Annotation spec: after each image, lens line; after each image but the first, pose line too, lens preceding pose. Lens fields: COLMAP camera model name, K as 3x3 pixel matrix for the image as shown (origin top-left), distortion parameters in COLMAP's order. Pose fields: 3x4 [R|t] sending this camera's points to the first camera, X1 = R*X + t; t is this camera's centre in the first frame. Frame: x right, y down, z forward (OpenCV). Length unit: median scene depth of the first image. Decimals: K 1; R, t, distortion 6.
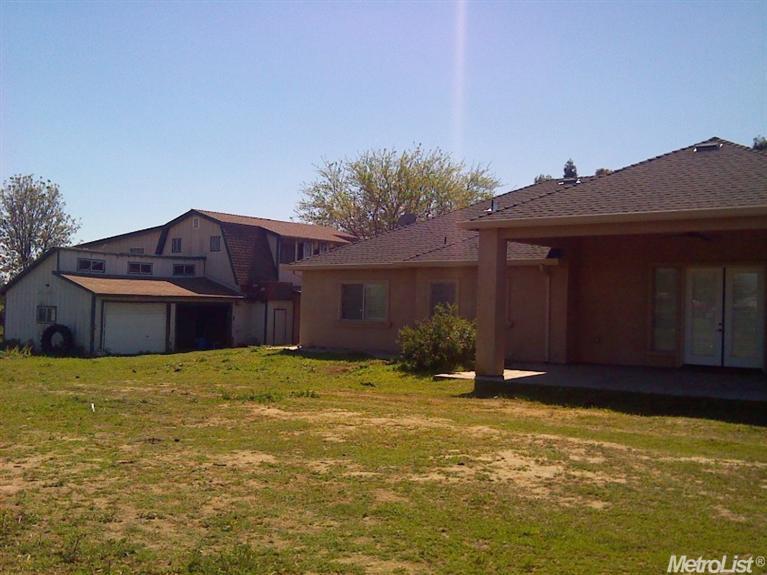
lens RADIAL K [[835.5, 0, 383.5], [0, 835.5, 287.5], [0, 0, 1]] dist [0.023902, -0.031892]
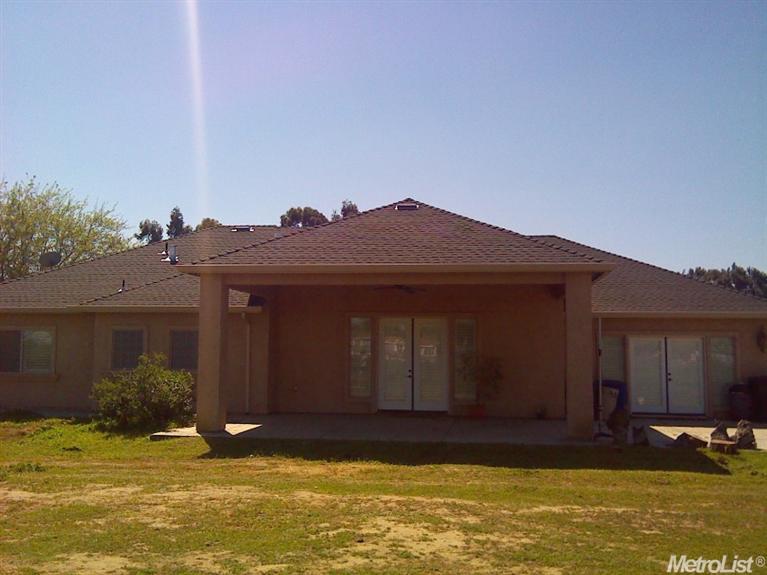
lens RADIAL K [[817.4, 0, 392.9], [0, 817.4, 286.5], [0, 0, 1]] dist [0.069521, -0.168919]
pose [[0.877810, 0.033730, 0.477820, -0.122980], [-0.006380, 0.998252, -0.058748, -0.002652], [-0.478967, 0.048521, 0.876491, 0.085029]]
